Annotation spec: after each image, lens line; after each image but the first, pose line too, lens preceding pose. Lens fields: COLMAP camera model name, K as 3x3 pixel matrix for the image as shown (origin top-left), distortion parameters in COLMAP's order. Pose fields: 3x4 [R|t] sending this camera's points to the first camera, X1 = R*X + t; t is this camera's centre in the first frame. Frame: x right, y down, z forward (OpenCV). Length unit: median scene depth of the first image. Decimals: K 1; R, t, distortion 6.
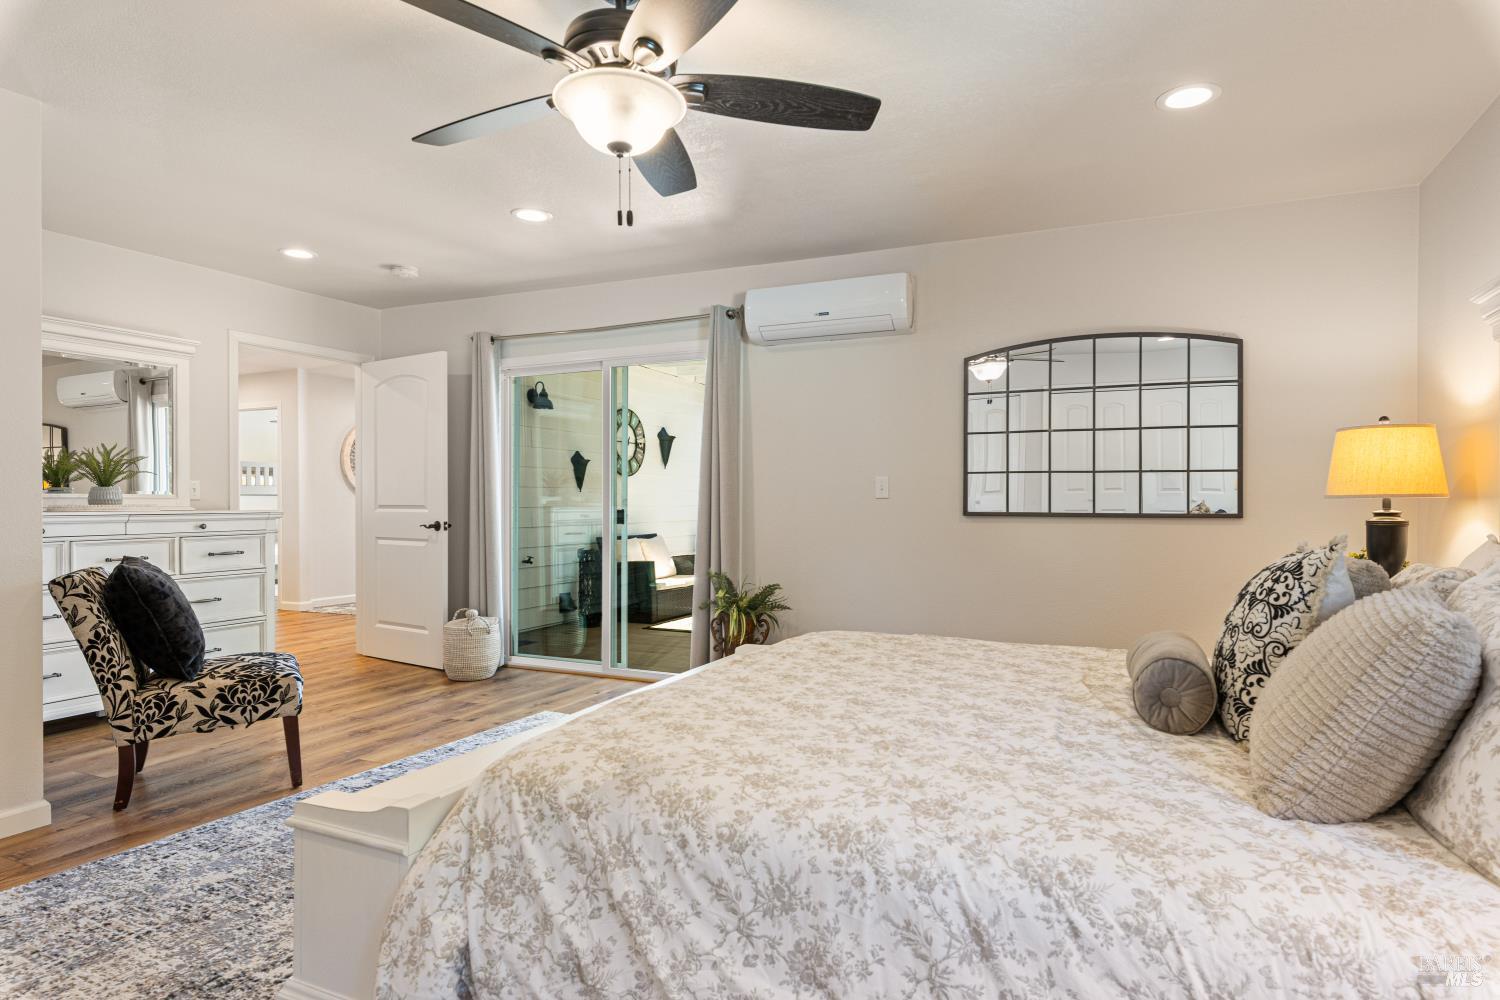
lens RADIAL K [[842.5, 0, 750.0], [0, 842.5, 500.0], [0, 0, 1]] dist [0.002626, -0.000142]
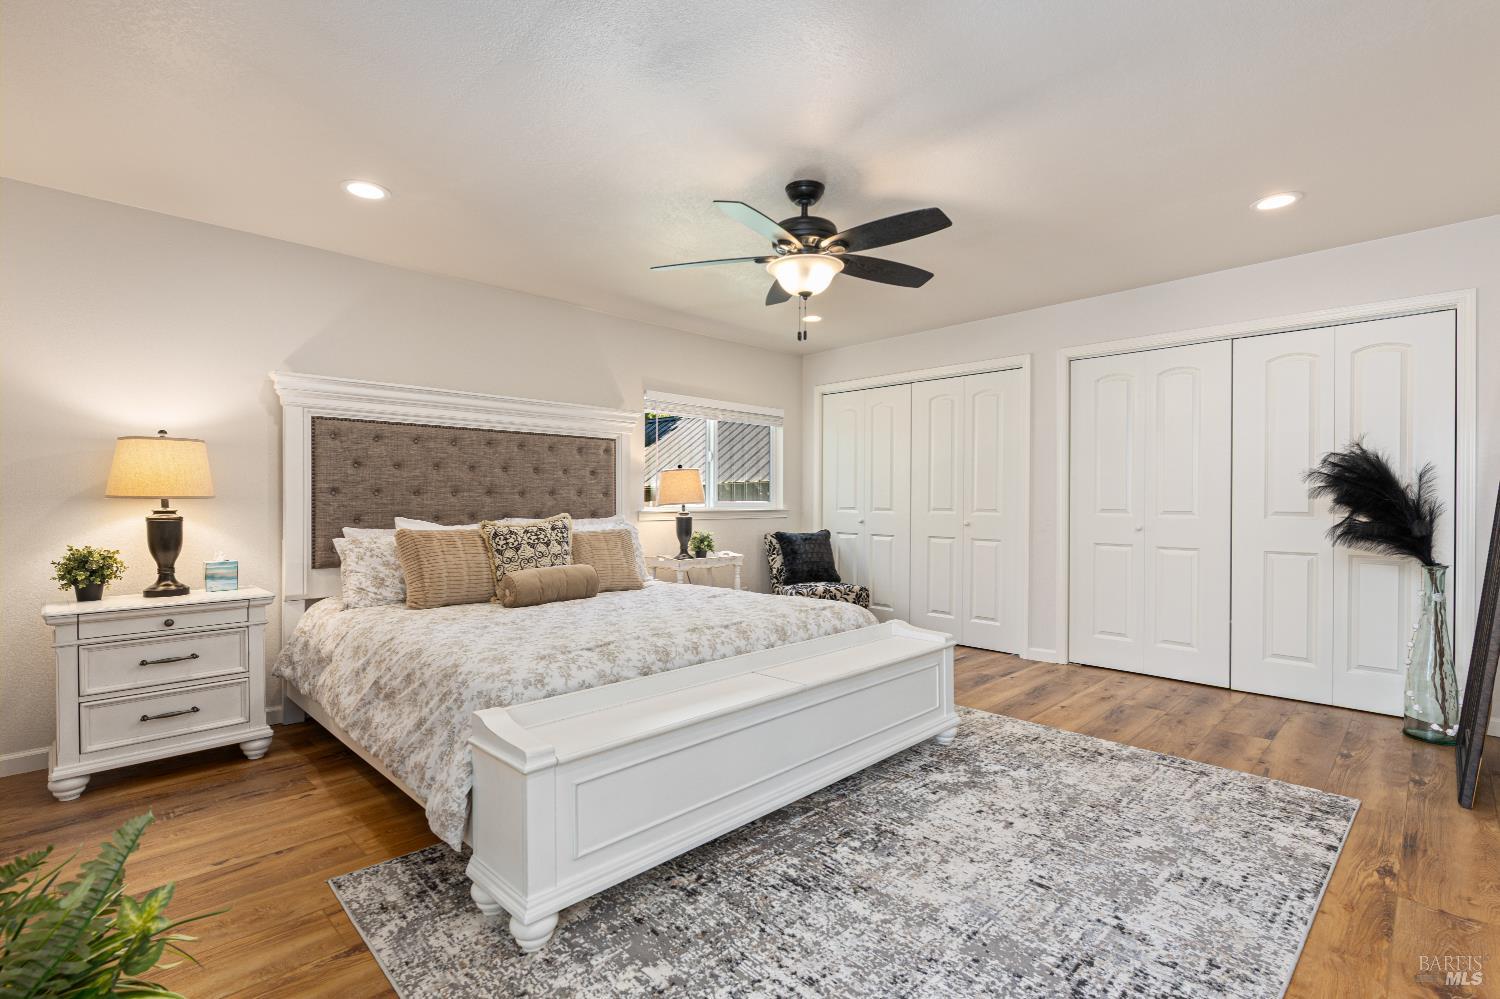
lens RADIAL K [[724.2, 0, 750.0], [0, 724.2, 499.5], [0, 0, 1]] dist [0.003372, 0.000691]
pose [[-0.943178, -0.002443, 0.332280, -0.412398], [-0.002167, 0.999997, 0.001202, -0.003937], [-0.332281, 0.000413, -0.943180, 1.855318]]
